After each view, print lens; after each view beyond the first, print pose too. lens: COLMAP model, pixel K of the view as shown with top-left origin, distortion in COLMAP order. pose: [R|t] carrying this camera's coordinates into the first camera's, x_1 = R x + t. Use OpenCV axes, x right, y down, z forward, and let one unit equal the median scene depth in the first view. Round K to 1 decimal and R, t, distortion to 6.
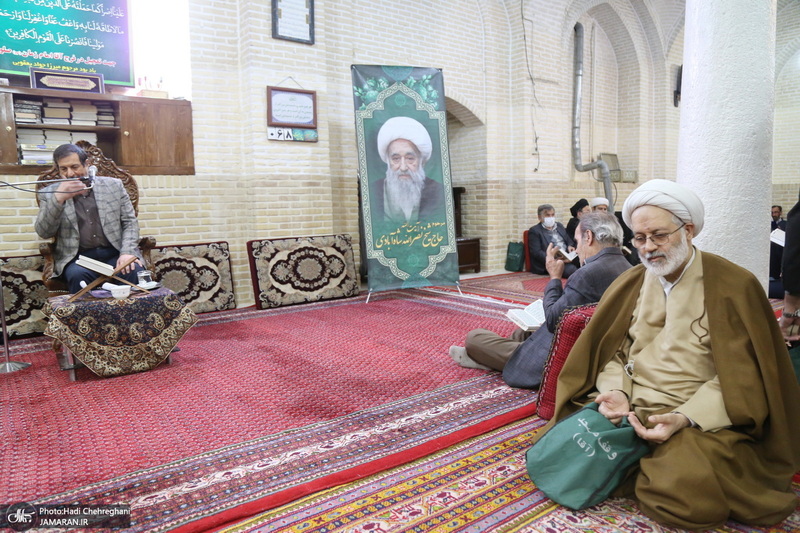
lens RADIAL K [[556.2, 0, 401.1], [0, 556.2, 271.6], [0, 0, 1]] dist [-0.109826, 0.063960]
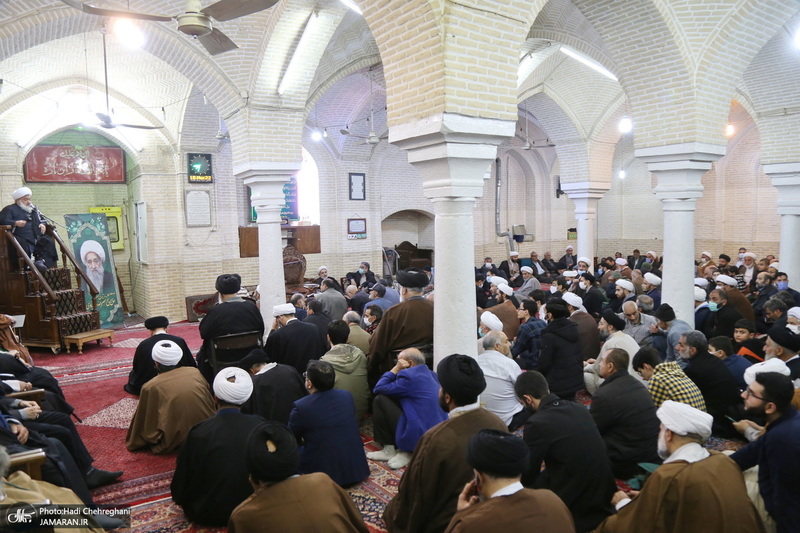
lens RADIAL K [[556.2, 0, 401.1], [0, 556.2, 271.6], [0, 0, 1]] dist [-0.109826, 0.063960]
pose [[0.999048, -0.001020, -0.043609, 0.121288], [-0.000441, 0.999439, -0.033482, 0.003103], [0.043618, 0.033470, 0.998487, -1.577042]]
